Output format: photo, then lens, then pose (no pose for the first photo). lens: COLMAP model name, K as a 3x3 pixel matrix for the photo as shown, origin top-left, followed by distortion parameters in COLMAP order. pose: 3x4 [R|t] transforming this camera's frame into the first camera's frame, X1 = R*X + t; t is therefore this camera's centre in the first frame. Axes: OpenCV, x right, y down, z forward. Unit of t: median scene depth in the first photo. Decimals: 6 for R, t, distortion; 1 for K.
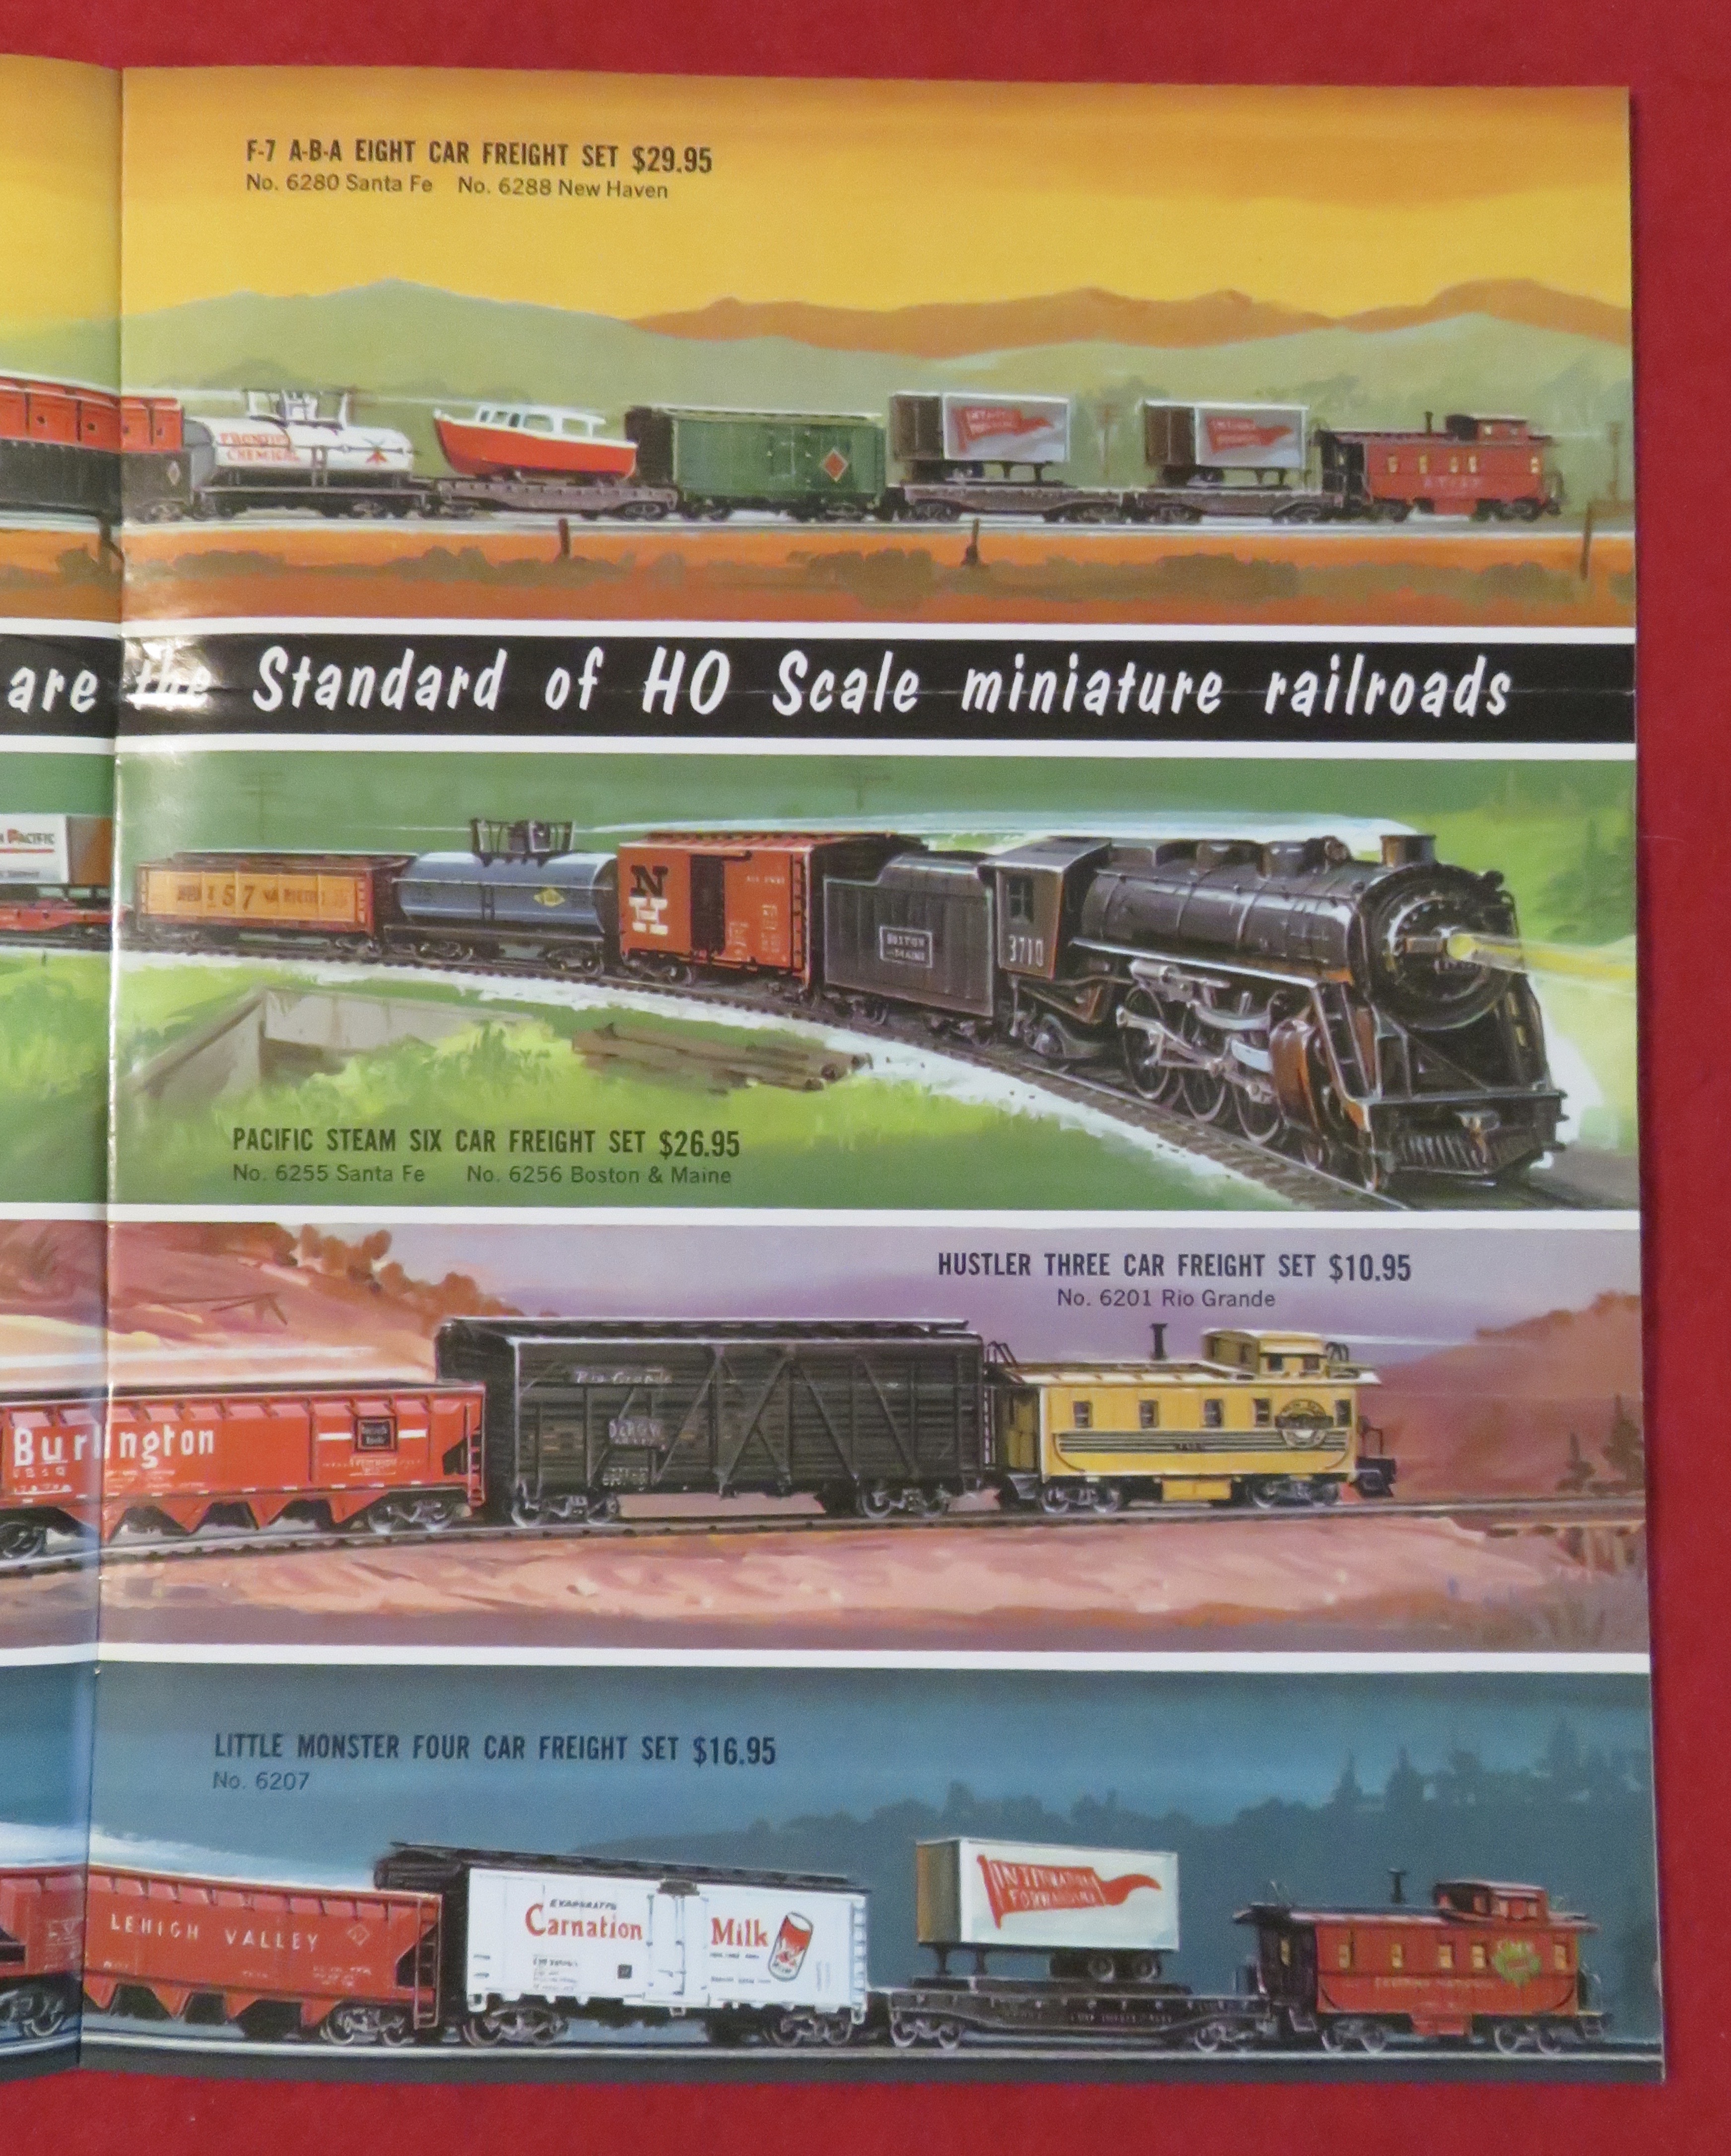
lens RADIAL K [[870.9, 0, 865.0], [0, 870.9, 1076.4], [0, 0, 1]] dist [0.007587, 0.000195]
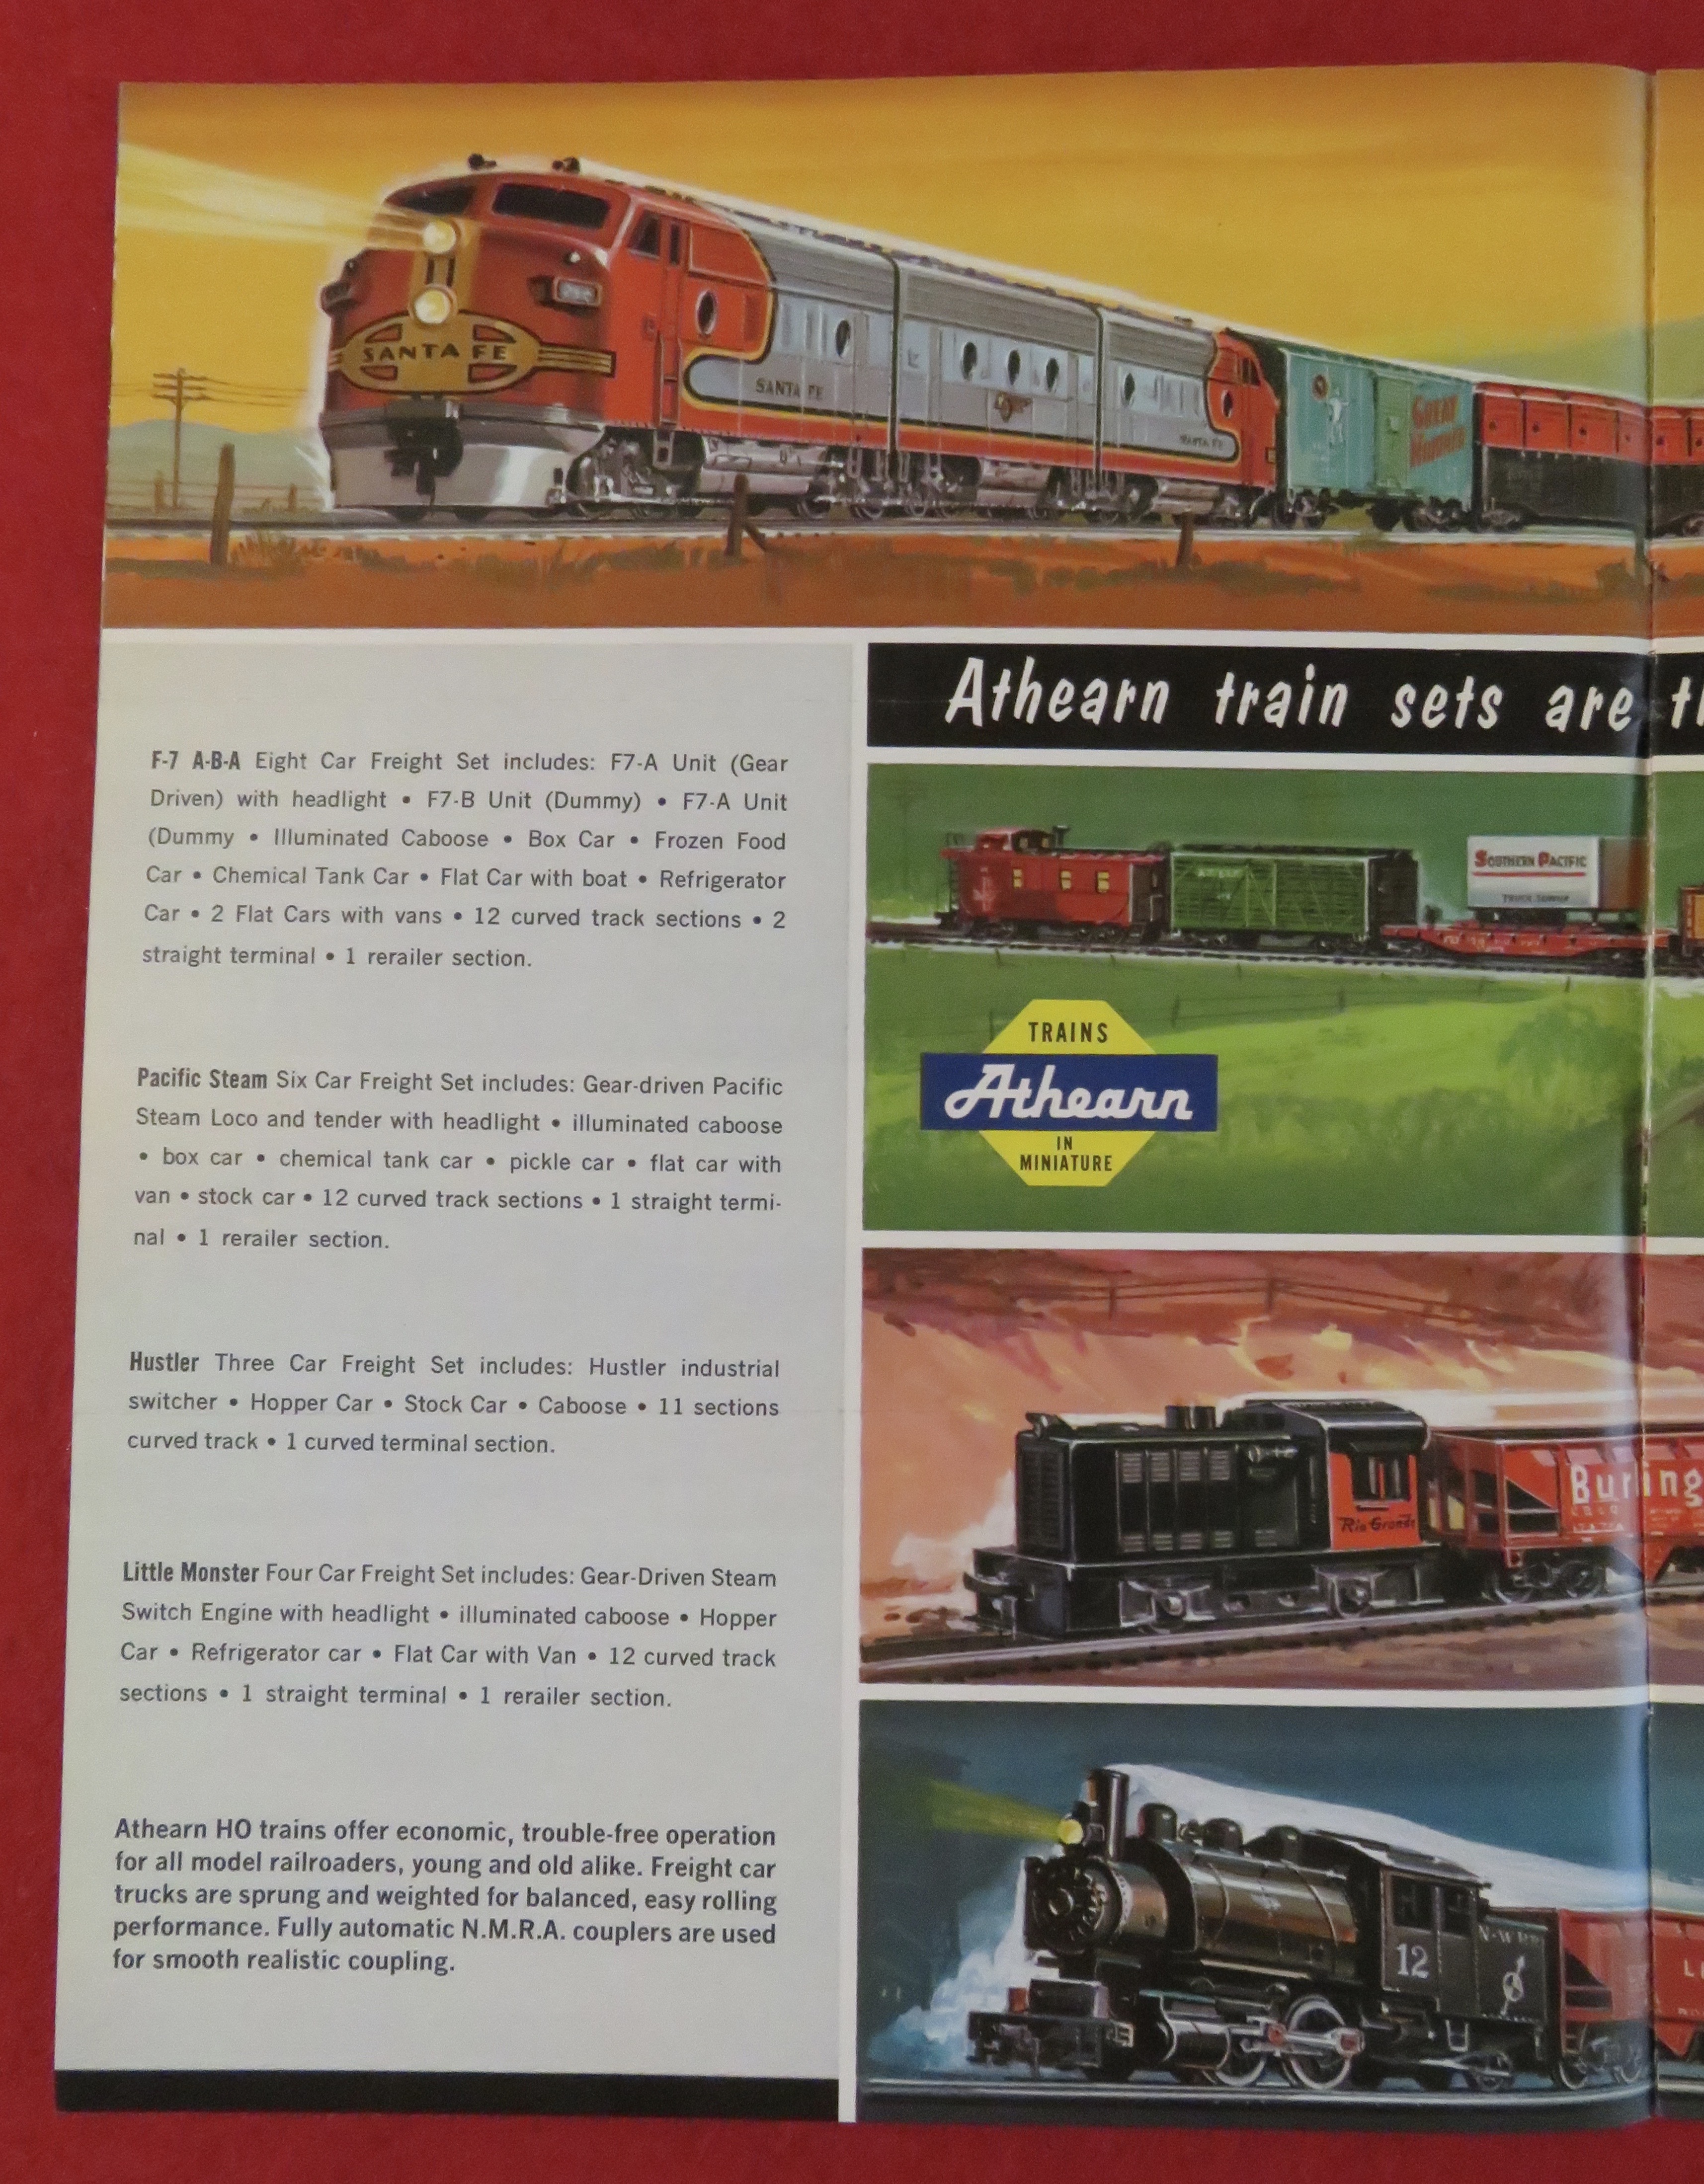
lens RADIAL K [[878.0, 0, 852.1], [0, 878.0, 1093.1], [0, 0, 1]] dist [0.003525, 0.000923]
pose [[0.999957, 0.000555, 0.009228, -1.750296], [-0.000599, 0.999988, 0.004817, -0.018221], [-0.009225, -0.004822, 0.999946, 0.027668]]
